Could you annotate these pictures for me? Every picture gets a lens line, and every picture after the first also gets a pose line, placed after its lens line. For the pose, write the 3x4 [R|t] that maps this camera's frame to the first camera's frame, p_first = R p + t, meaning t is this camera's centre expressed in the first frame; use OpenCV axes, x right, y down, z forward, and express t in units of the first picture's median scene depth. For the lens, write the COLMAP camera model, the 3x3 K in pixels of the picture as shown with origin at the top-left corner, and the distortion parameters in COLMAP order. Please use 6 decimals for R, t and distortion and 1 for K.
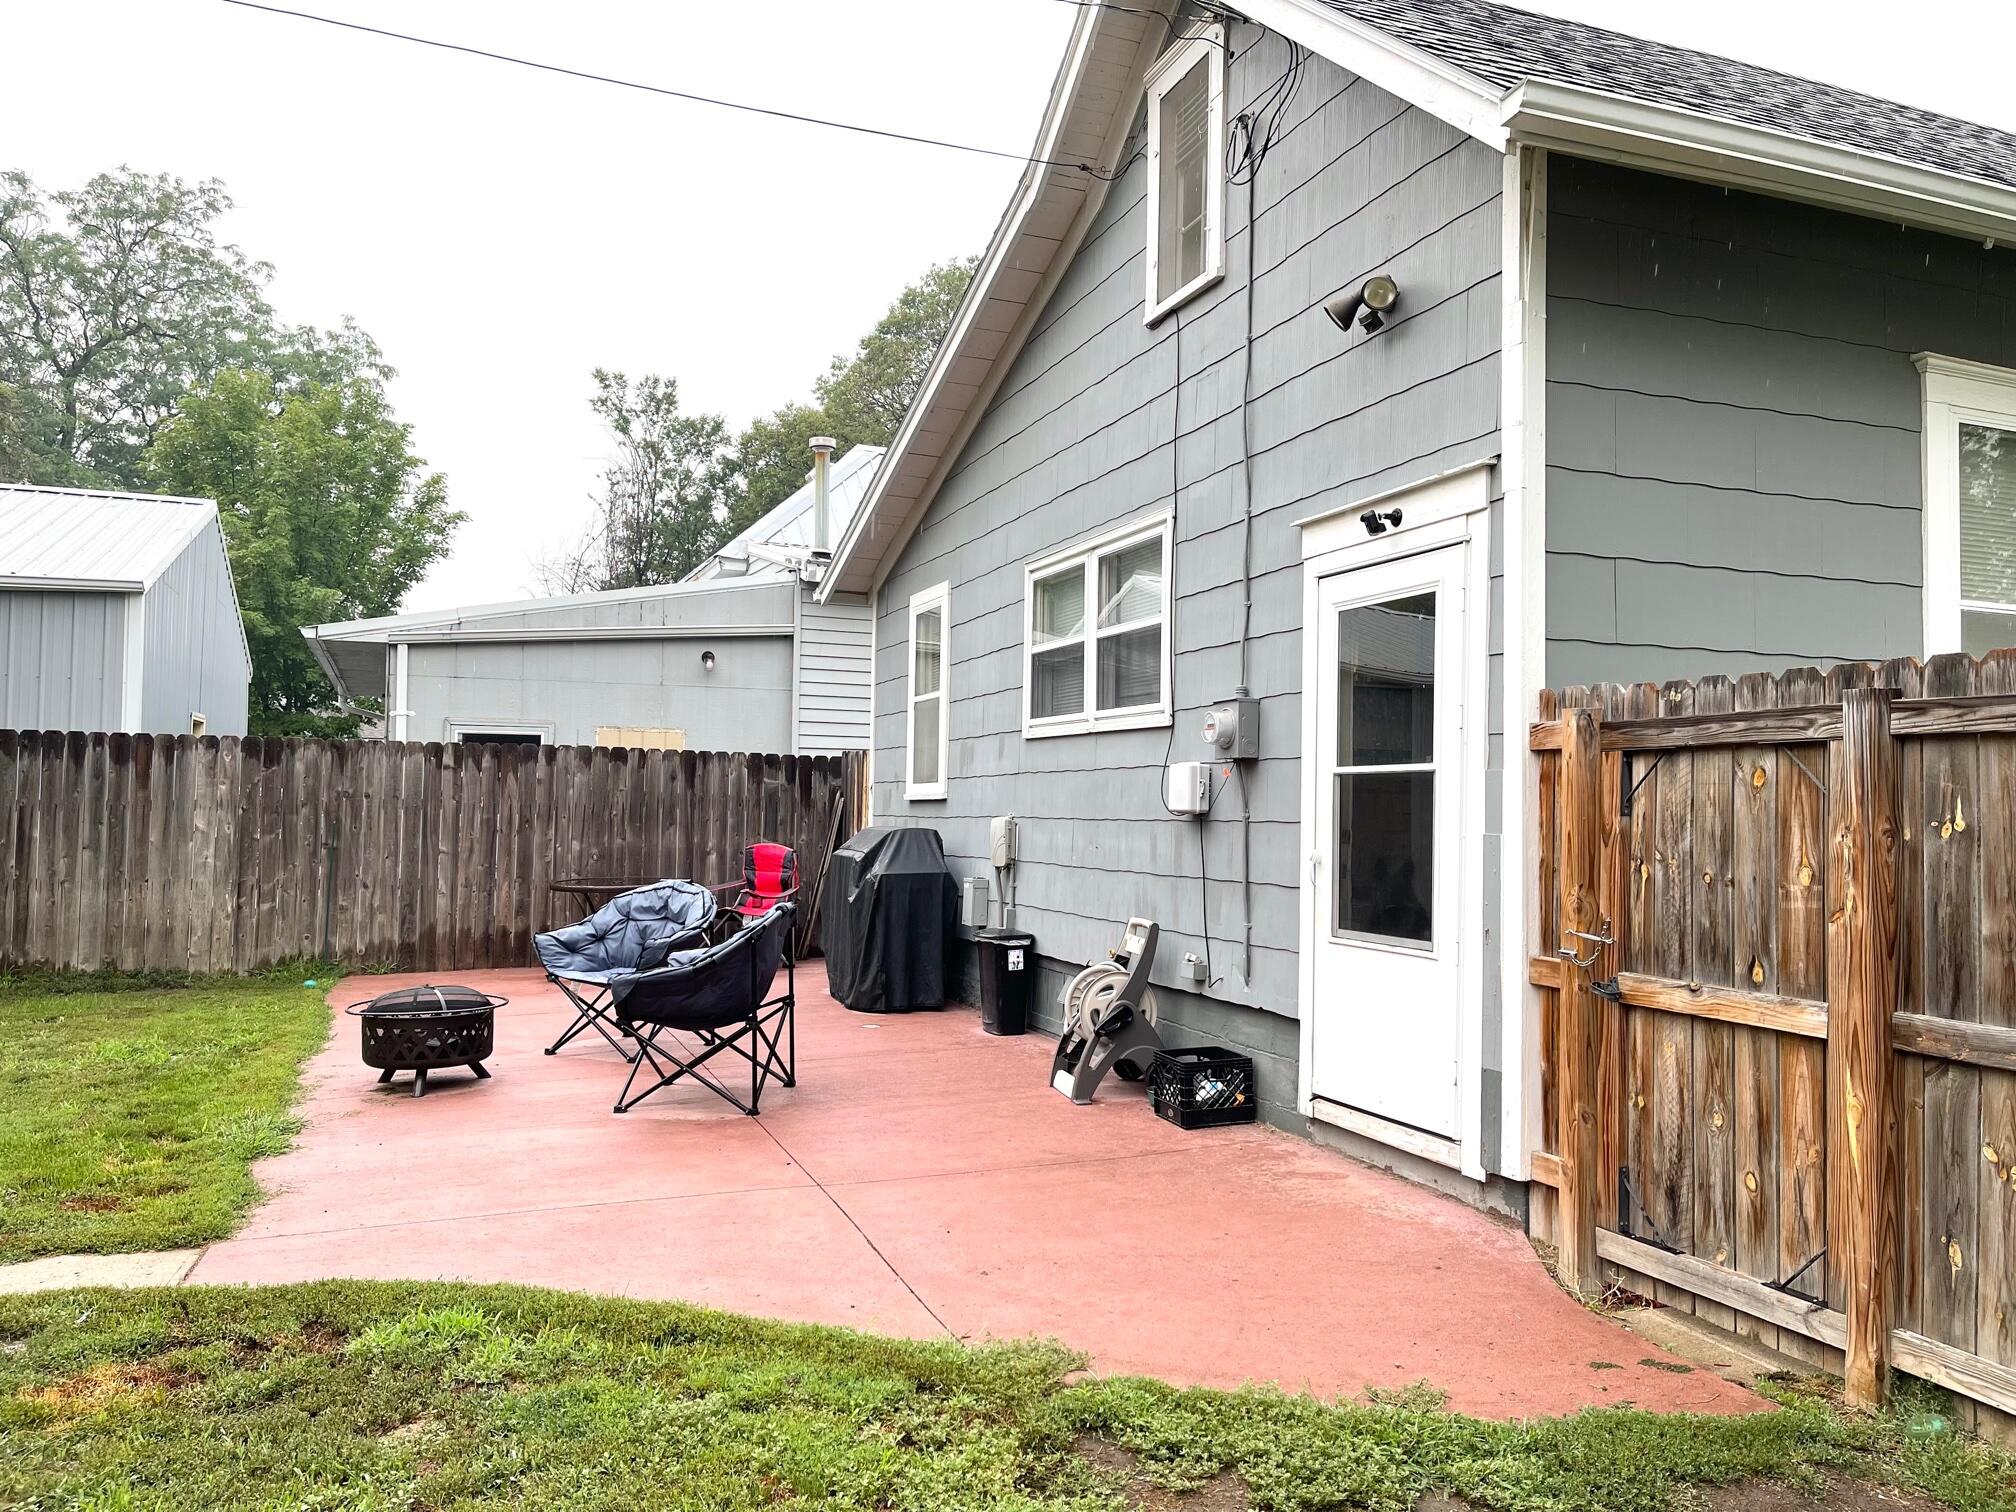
lens RADIAL K [[1517.4, 0, 1008.0], [0, 1517.4, 756.0], [0, 0, 1]] dist [0.112773, -0.156956]
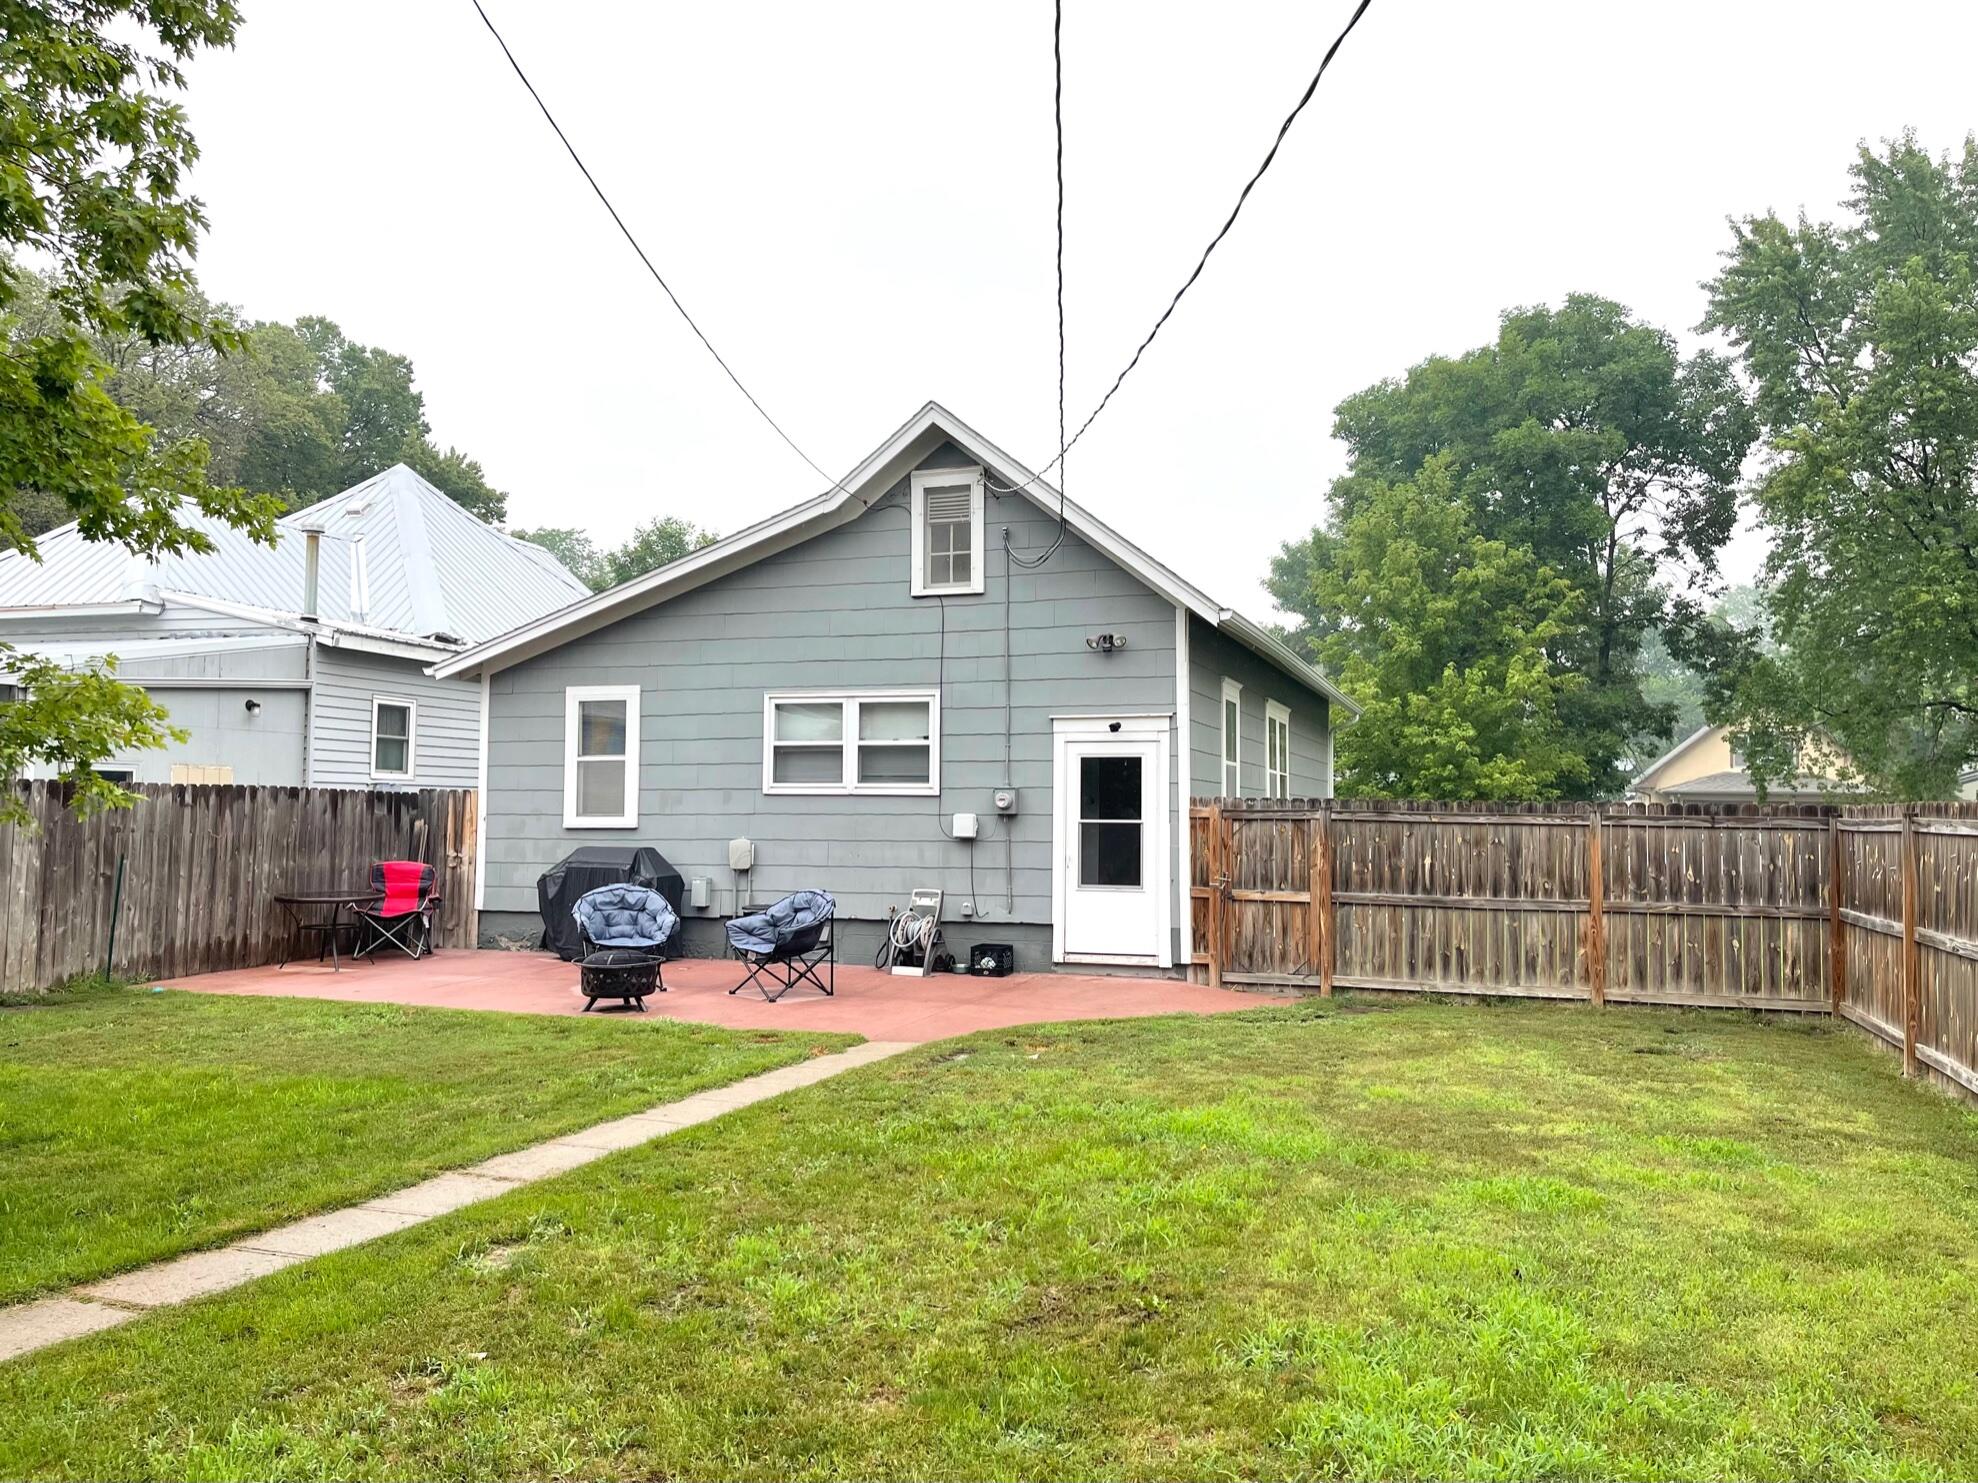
lens RADIAL K [[1488.8, 0, 989.0], [0, 1488.8, 741.5], [0, 0, 1]] dist [0.112773, -0.156956]
pose [[0.641720, 0.028985, 0.766391, -1.243763], [-0.025493, 0.999540, -0.016457, -0.054481], [-0.766515, -0.008977, 0.642164, -0.318539]]
